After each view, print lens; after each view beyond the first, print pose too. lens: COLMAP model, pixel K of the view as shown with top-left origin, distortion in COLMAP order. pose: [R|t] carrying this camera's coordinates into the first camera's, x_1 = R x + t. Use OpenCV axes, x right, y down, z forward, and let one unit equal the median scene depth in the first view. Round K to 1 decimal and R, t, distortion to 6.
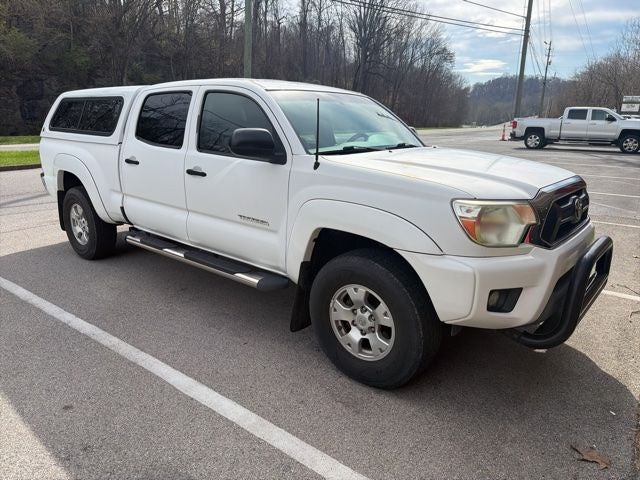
lens RADIAL K [[447.2, 0, 320.5], [0, 447.2, 242.9], [0, 0, 1]] dist [0.055907, -0.085771]
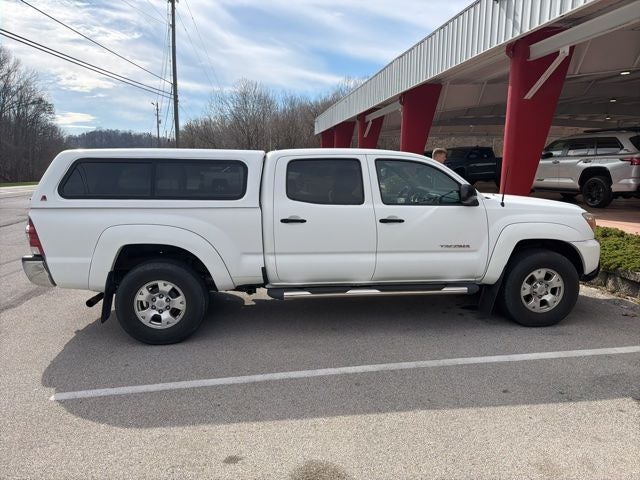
lens RADIAL K [[443.2, 0, 320.5], [0, 443.2, 237.2], [0, 0, 1]] dist [0.062053, -0.089371]
pose [[0.686882, -0.117947, 0.717135, -1.102413], [0.204016, 0.978359, -0.034499, -0.089938], [-0.697546, 0.170004, 0.696080, 0.225888]]
